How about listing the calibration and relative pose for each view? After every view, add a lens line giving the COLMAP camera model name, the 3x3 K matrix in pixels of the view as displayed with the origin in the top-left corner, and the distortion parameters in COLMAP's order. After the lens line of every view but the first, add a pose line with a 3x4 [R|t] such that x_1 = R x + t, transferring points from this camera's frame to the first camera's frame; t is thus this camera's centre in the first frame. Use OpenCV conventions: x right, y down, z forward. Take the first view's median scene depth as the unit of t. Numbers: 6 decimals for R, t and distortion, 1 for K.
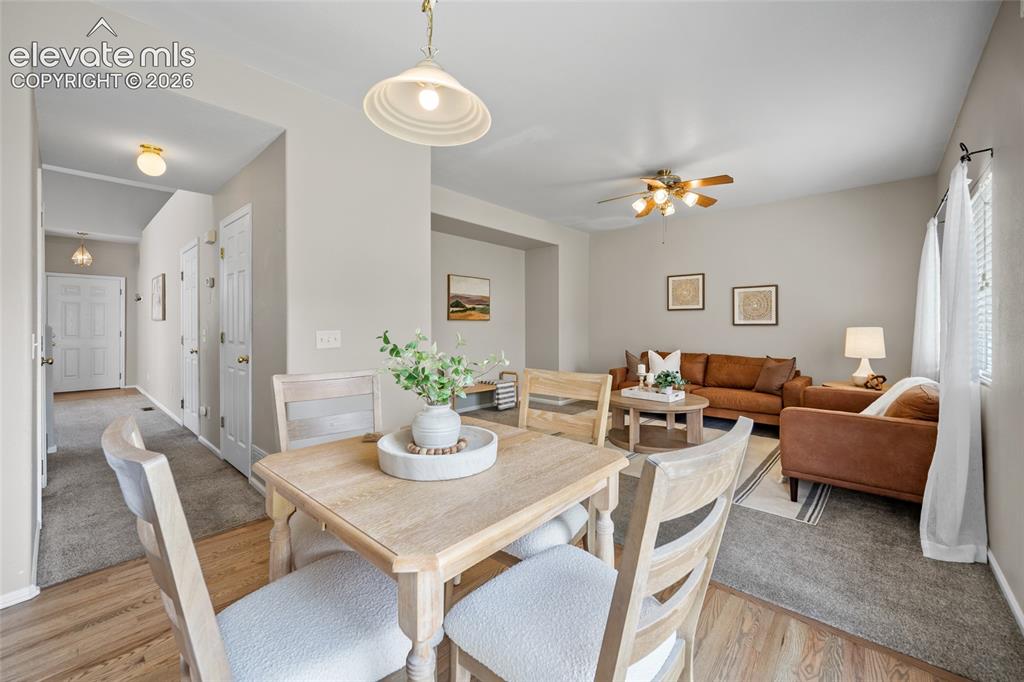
lens RADIAL K [[405.4, 0, 511.2], [0, 405.4, 337.0], [0, 0, 1]] dist [-0.000224, 0.000159]
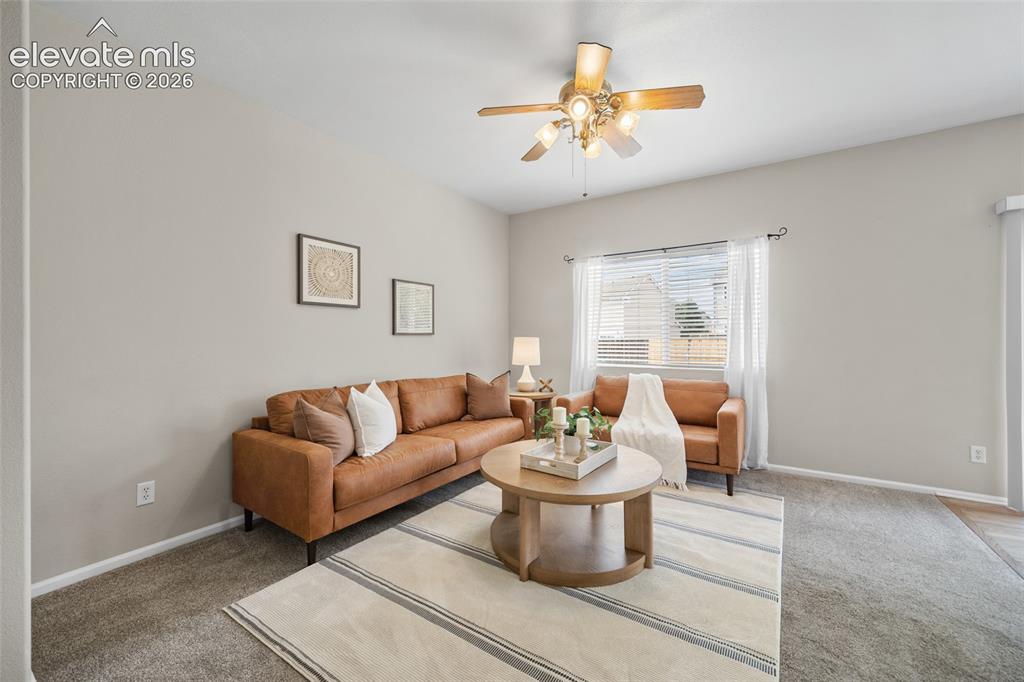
lens RADIAL K [[405.4, 0, 511.2], [0, 405.4, 337.0], [0, 0, 1]] dist [-0.000224, 0.000159]
pose [[-0.150574, 0.000453, 0.988599, -0.209257], [0.020491, 0.999786, 0.002663, -0.028018], [-0.988386, 0.020659, -0.150551, 1.171172]]
